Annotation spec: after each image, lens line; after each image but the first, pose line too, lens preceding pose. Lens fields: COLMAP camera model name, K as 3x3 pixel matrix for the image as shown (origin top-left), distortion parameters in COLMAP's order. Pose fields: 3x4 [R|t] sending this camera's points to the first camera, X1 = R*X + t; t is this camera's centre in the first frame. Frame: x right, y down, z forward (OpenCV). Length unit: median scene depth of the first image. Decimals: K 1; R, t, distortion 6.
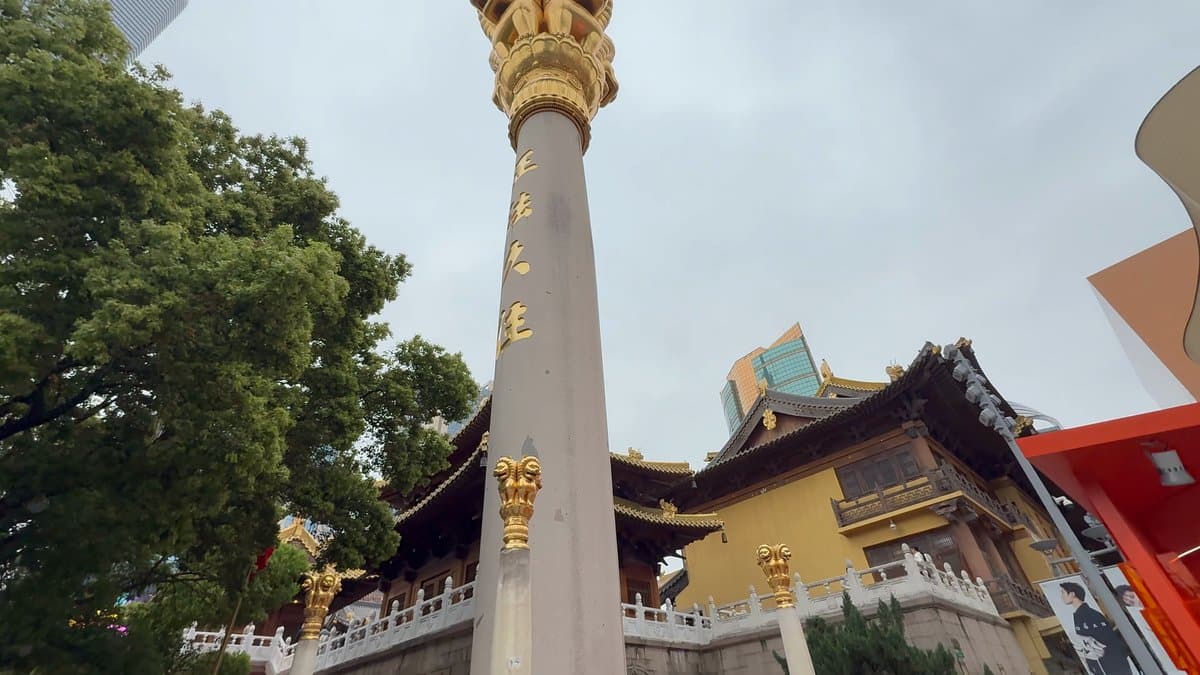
lens RADIAL K [[523.1, 0, 598.6], [0, 523.1, 338.5], [0, 0, 1]] dist [-0.001043, -0.000086]
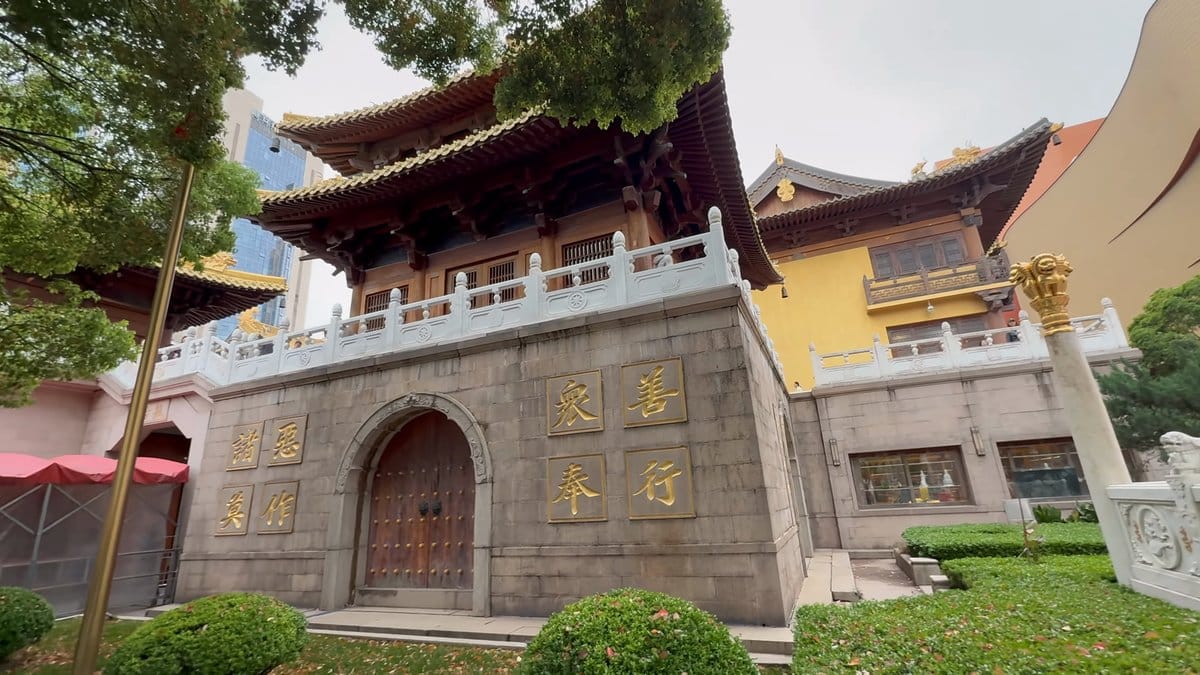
lens RADIAL K [[523.1, 0, 598.6], [0, 523.1, 338.5], [0, 0, 1]] dist [-0.001043, -0.000086]
pose [[0.917518, 0.127524, 0.376693, -0.322951], [-0.246601, 0.925545, 0.287322, 0.264192], [-0.312006, -0.356516, 0.880652, 0.302169]]
